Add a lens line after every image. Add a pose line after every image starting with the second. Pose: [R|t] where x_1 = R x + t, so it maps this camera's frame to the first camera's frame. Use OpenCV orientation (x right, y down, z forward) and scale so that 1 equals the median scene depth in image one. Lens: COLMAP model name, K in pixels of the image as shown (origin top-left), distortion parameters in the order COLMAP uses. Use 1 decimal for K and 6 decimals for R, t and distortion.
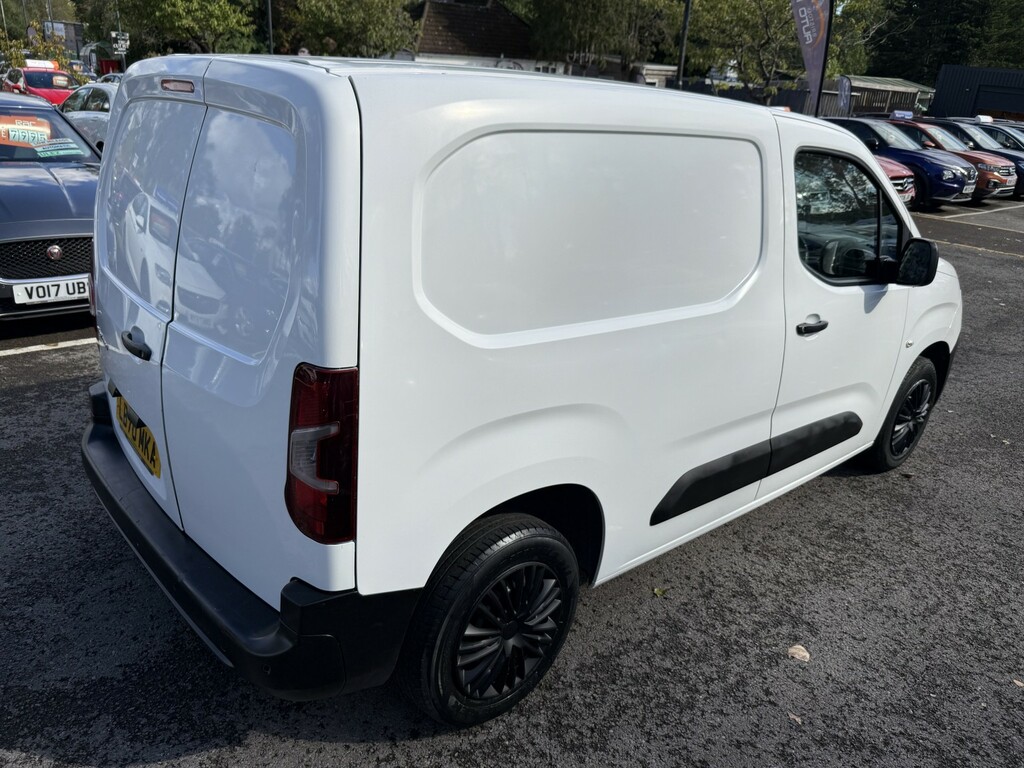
lens RADIAL K [[774.9, 0, 510.5], [0, 774.9, 387.0], [0, 0, 1]] dist [-0.003110, -0.000668]
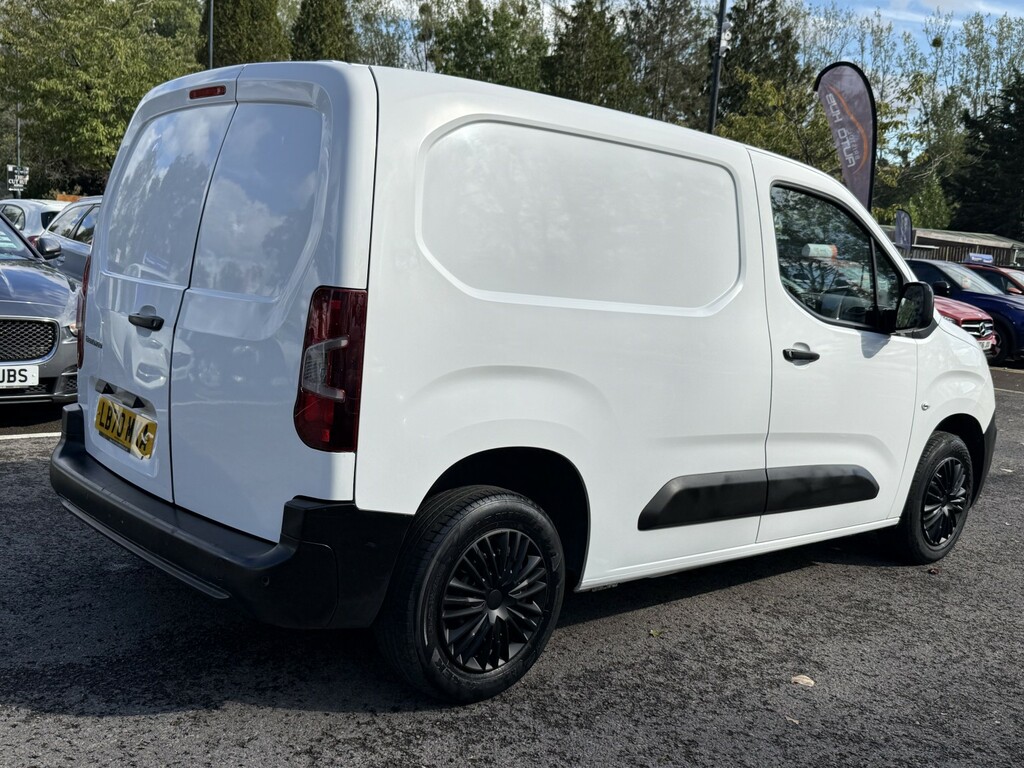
lens RADIAL K [[1041.1, 0, 510.1], [0, 1041.1, 404.1], [0, 0, 1]] dist [0.134634, -0.266735]
pose [[0.999926, 0.008761, 0.008472, 0.005240], [-0.006659, 0.974964, -0.222265, 0.311588], [-0.010207, 0.222192, 0.974949, -0.321827]]
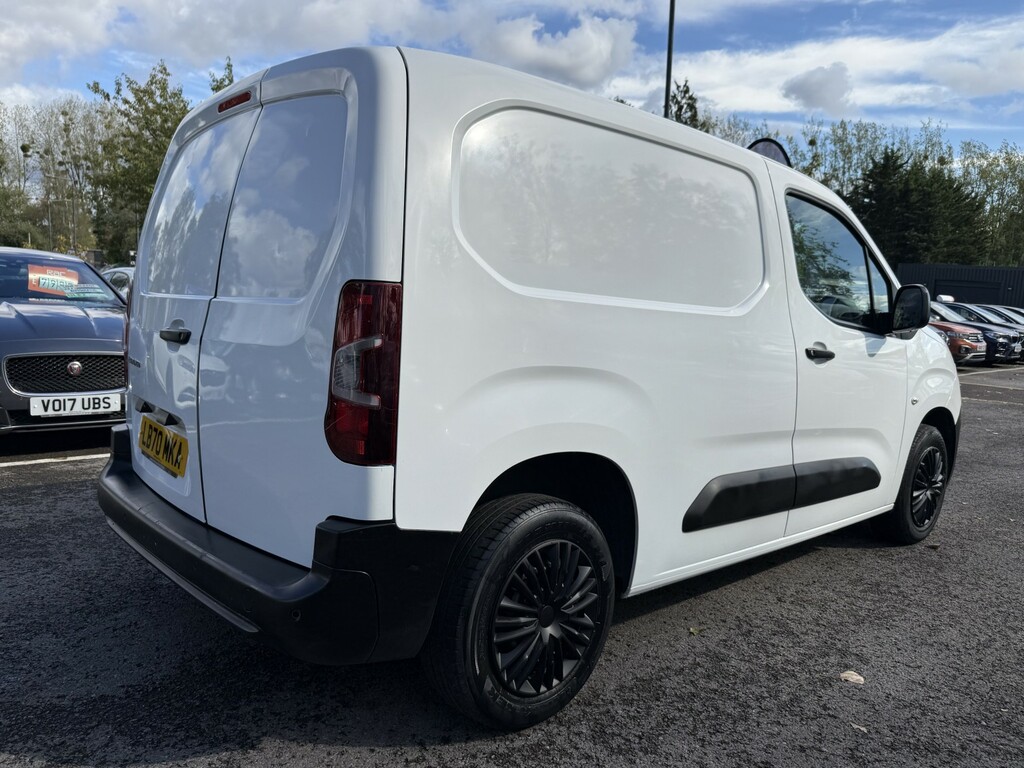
lens RADIAL K [[774.9, 0, 510.5], [0, 774.9, 387.0], [0, 0, 1]] dist [-0.003110, -0.000668]
pose [[0.999621, -0.024304, 0.012965, -0.042216], [0.026844, 0.965105, -0.260484, 0.244261], [-0.006182, 0.260733, 0.965391, 0.014782]]
